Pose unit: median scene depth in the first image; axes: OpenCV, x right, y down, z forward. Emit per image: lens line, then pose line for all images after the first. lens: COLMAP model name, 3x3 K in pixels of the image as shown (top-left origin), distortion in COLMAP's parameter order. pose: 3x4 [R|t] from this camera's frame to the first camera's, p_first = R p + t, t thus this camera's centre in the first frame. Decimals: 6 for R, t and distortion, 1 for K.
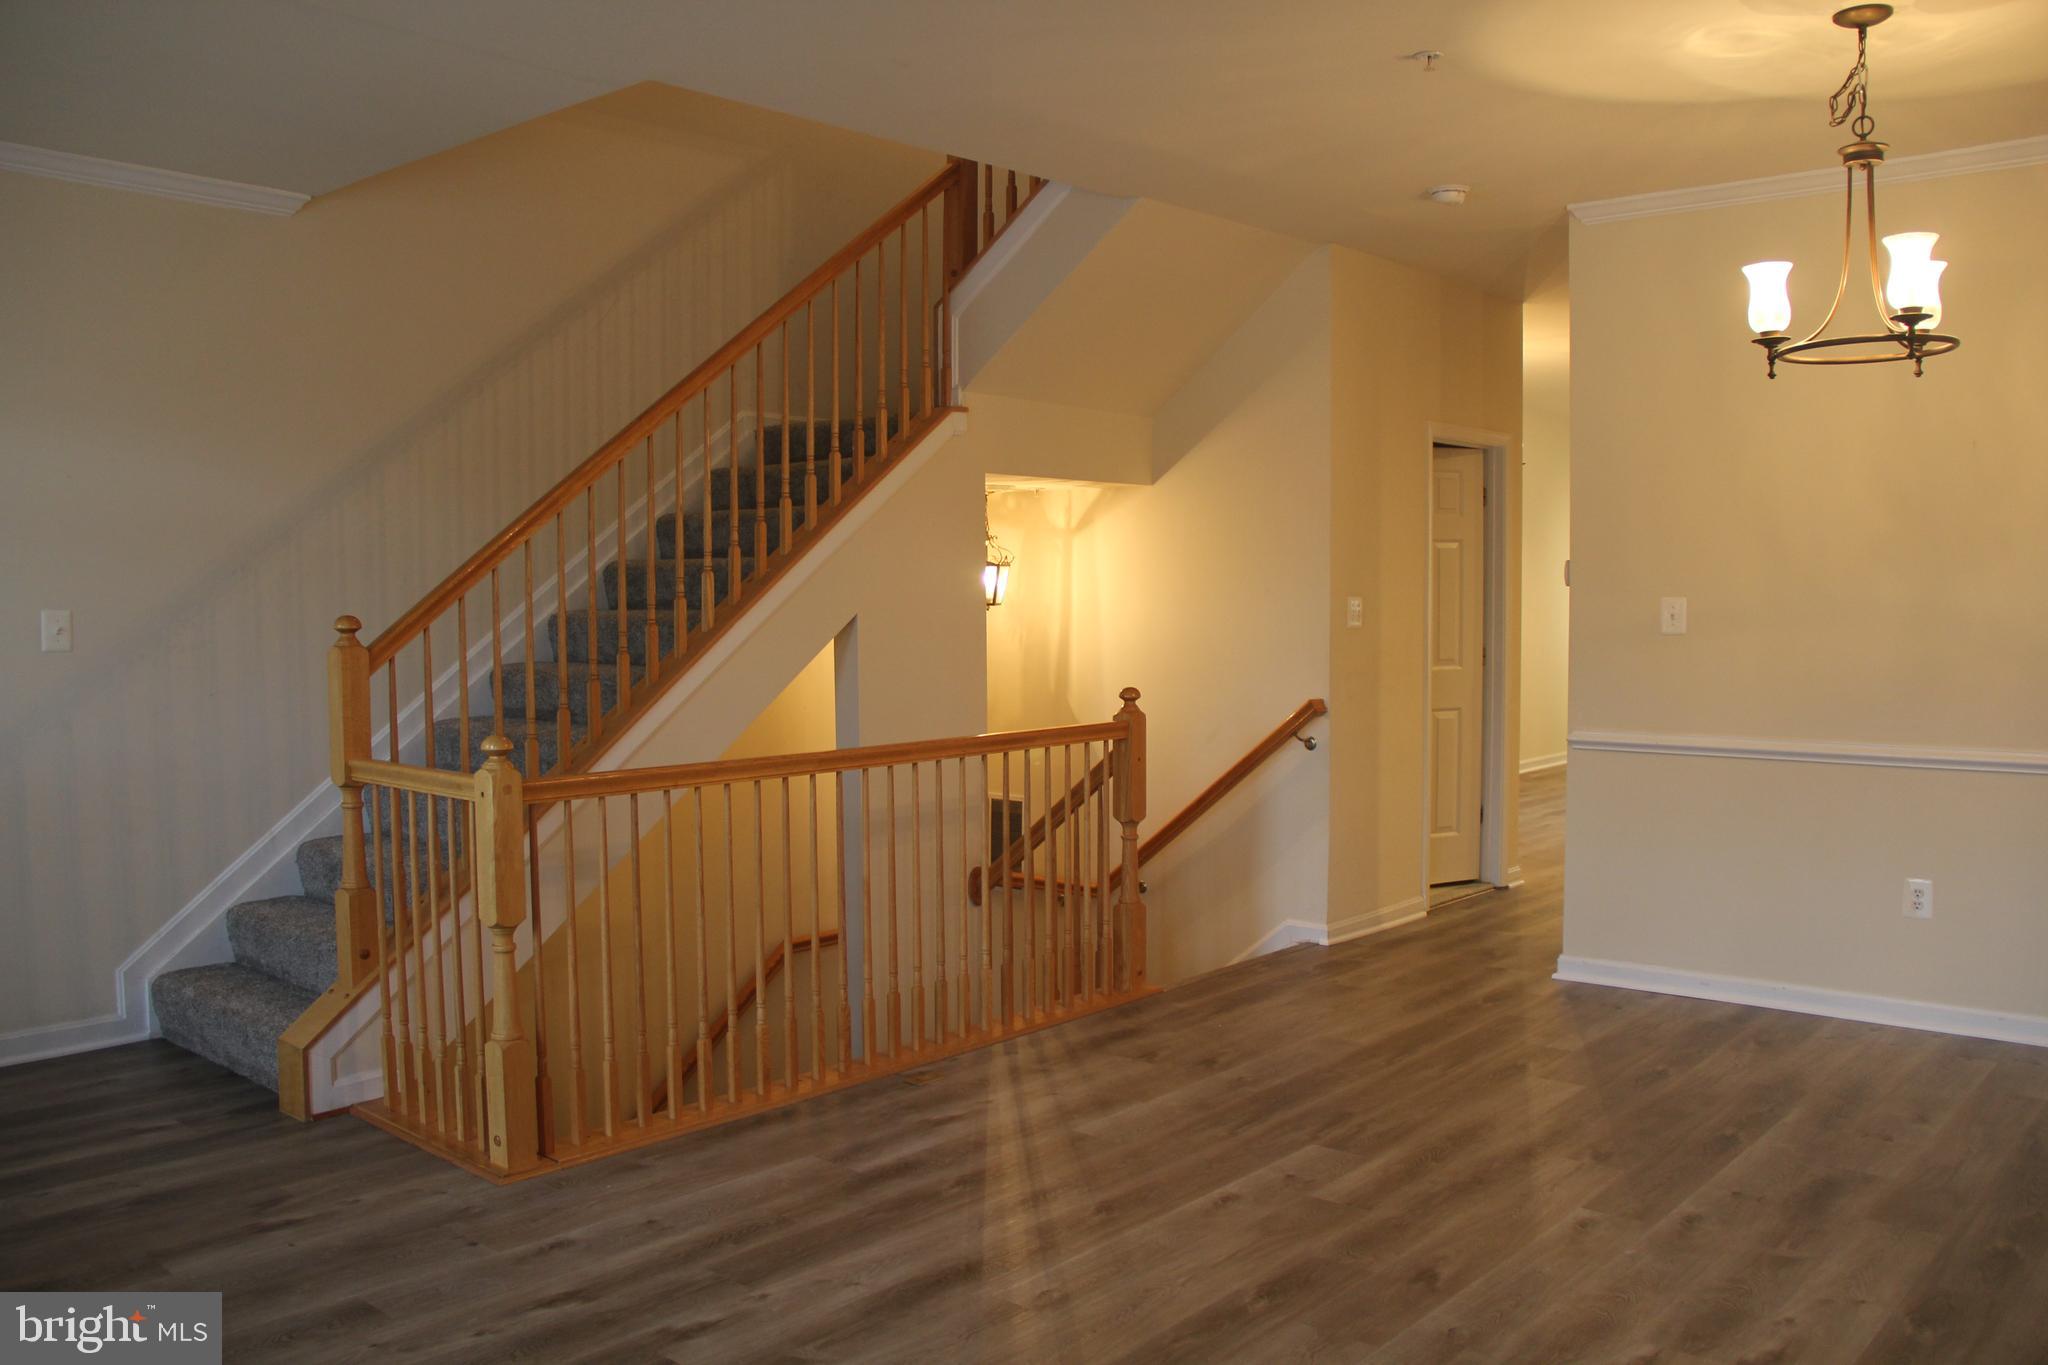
lens RADIAL K [[1662.3, 0, 1020.0], [0, 1662.3, 660.0], [0, 0, 1]] dist [-0.159378, 0.066583]
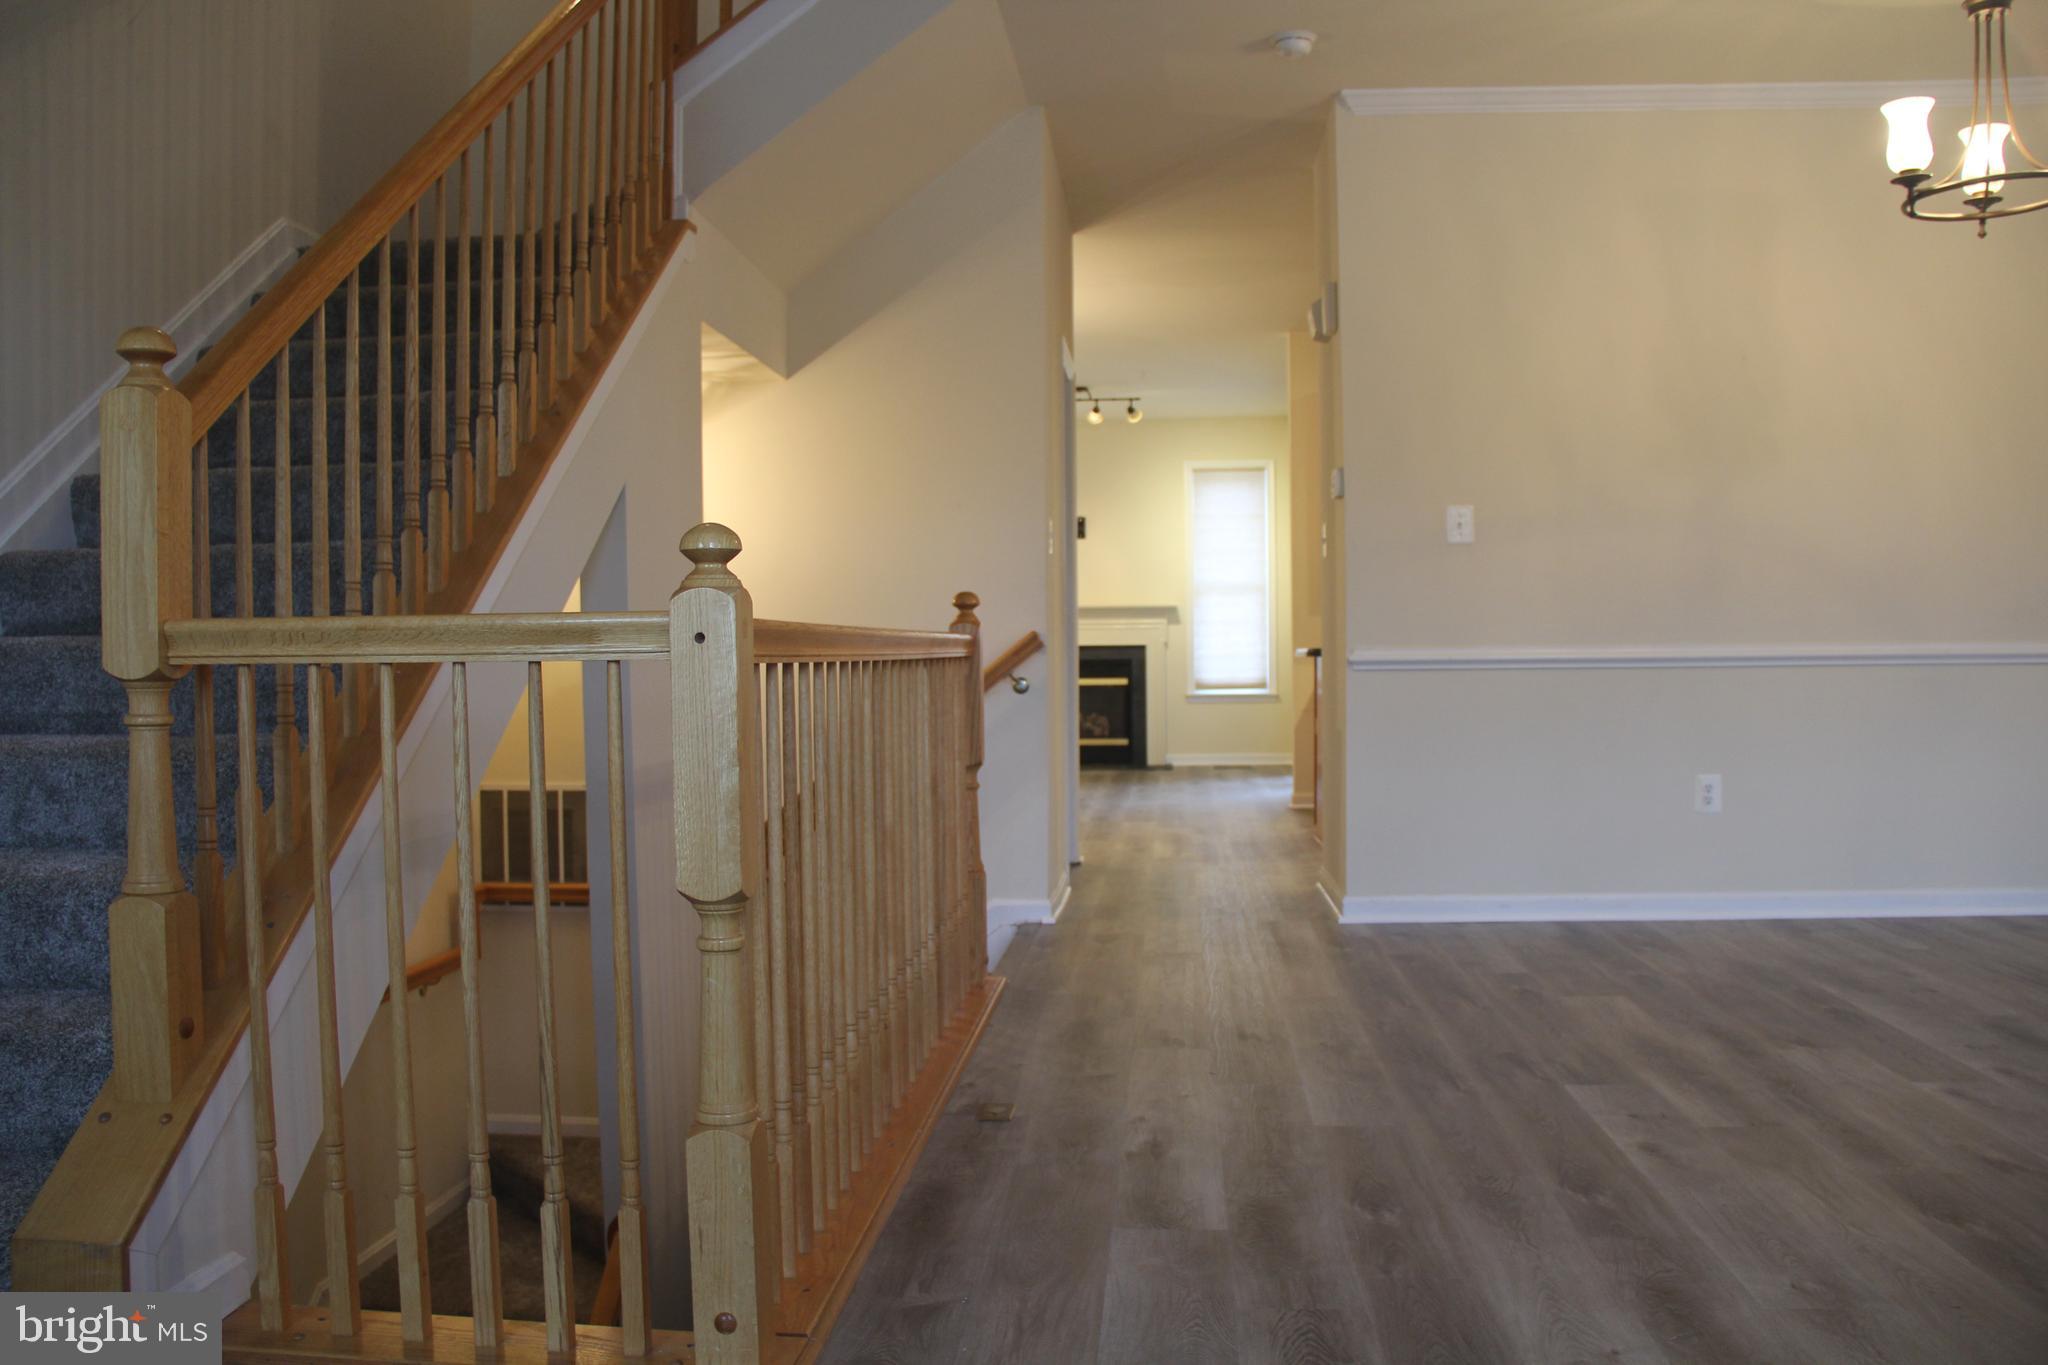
lens RADIAL K [[1662.3, 0, 1024.1], [0, 1662.3, 691.9], [0, 0, 1]] dist [-0.159378, 0.066583]
pose [[0.815472, -0.020957, 0.578417, -0.489369], [0.034141, 0.999346, -0.011925, 0.098640], [-0.577788, 0.029472, 0.815654, 0.478242]]
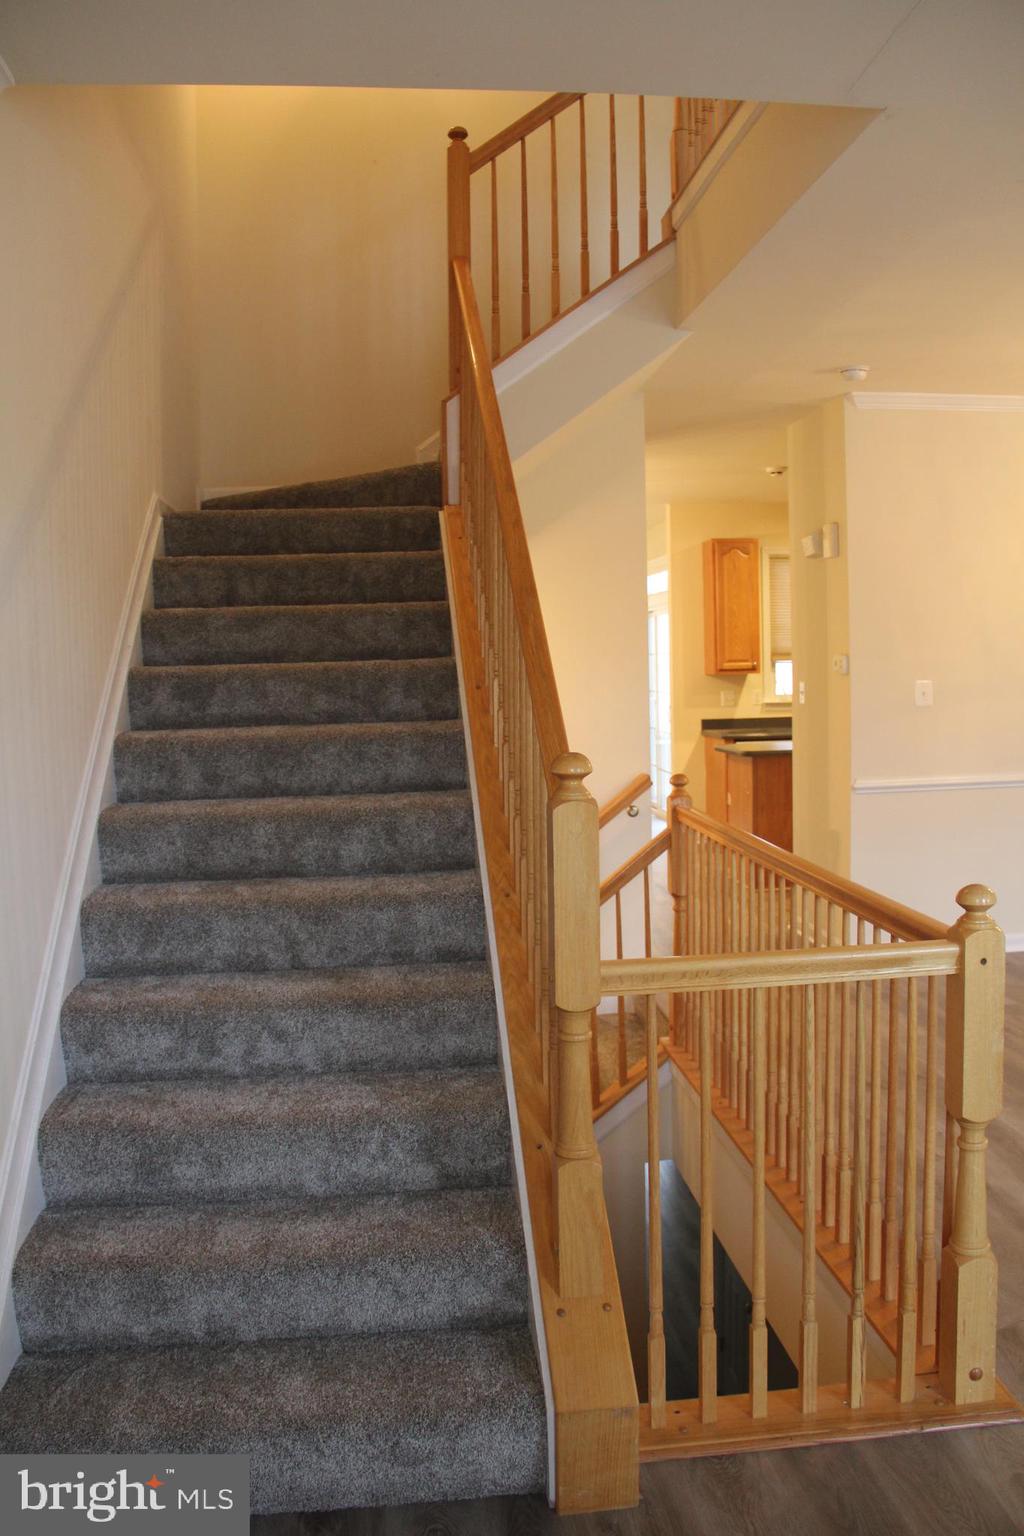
lens RADIAL K [[1246.7, 0, 513.2], [0, 1246.7, 757.6], [0, 0, 1]] dist [-0.159378, 0.066583]
pose [[0.689975, -0.070933, 0.720349, -0.817207], [0.057072, 0.997420, 0.043551, -0.050308], [-0.721580, 0.011062, 0.692243, 0.688537]]
